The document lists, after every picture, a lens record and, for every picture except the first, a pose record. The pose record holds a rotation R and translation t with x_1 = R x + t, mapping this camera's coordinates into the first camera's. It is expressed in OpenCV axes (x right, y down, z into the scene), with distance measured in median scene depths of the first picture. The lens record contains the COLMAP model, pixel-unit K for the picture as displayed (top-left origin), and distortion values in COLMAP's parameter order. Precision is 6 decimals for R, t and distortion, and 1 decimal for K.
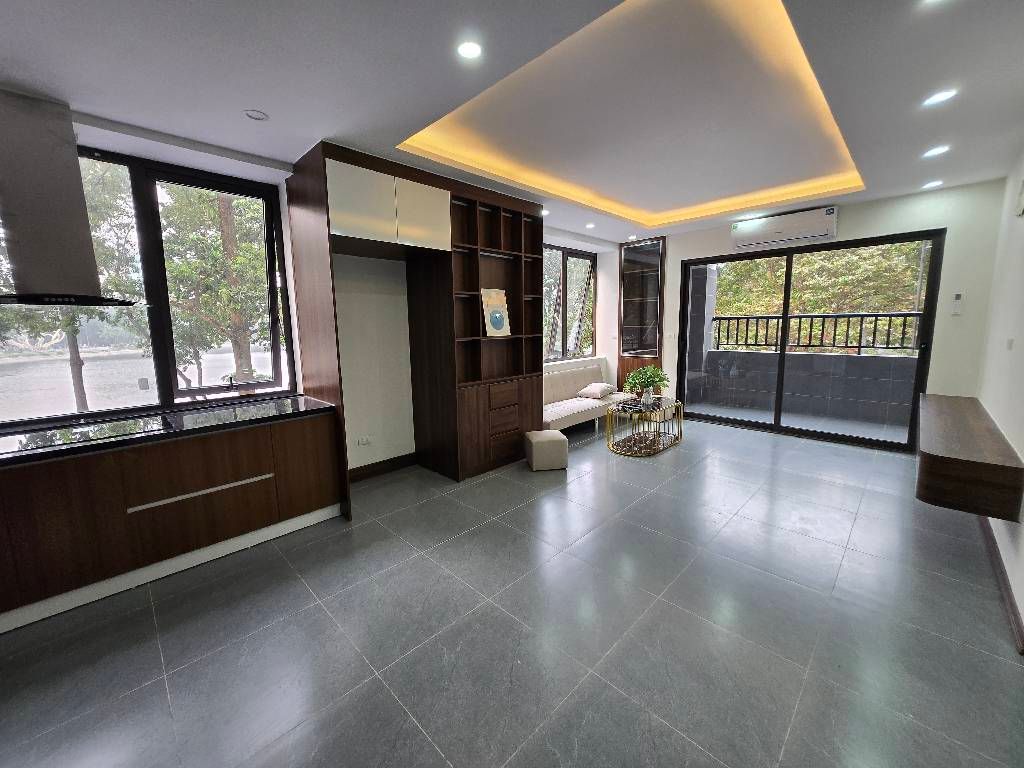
lens RADIAL K [[403.2, 0, 509.3], [0, 403.2, 377.9], [0, 0, 1]] dist [-0.000509, 0.000380]
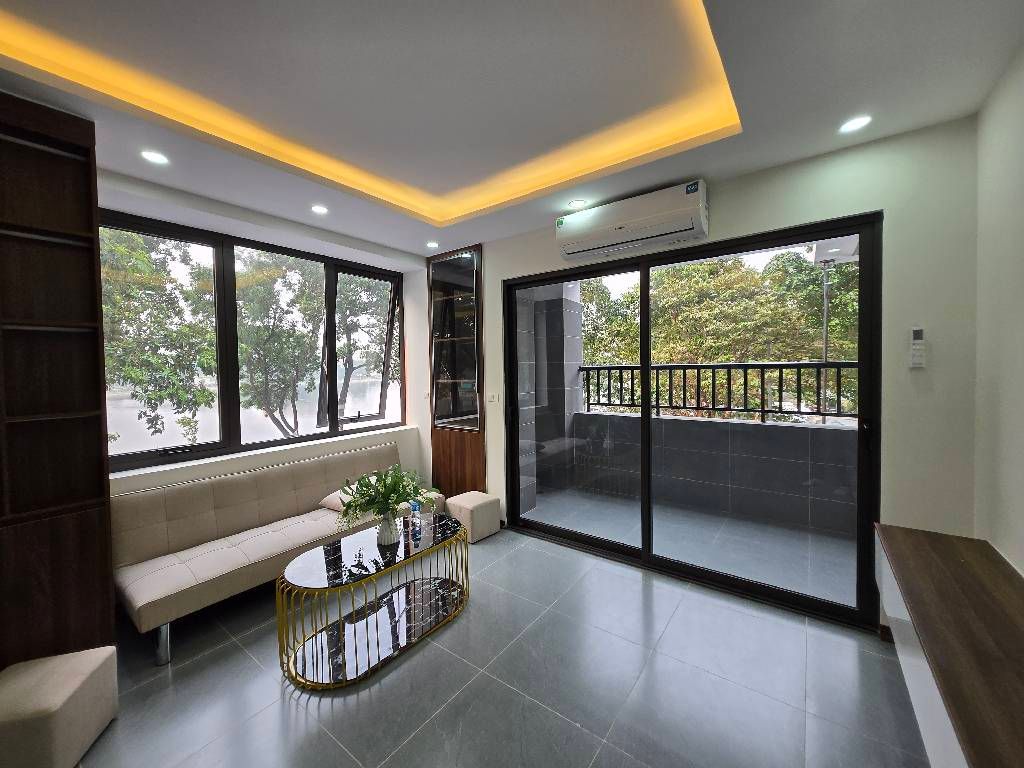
lens RADIAL K [[403.2, 0, 514.3], [0, 403.2, 383.1], [0, 0, 1]] dist [-0.000509, 0.000380]
pose [[0.987925, -0.004333, 0.154874, 0.355257], [0.019591, 0.995079, -0.097130, -0.067701], [-0.153691, 0.098991, 0.983148, 0.394505]]
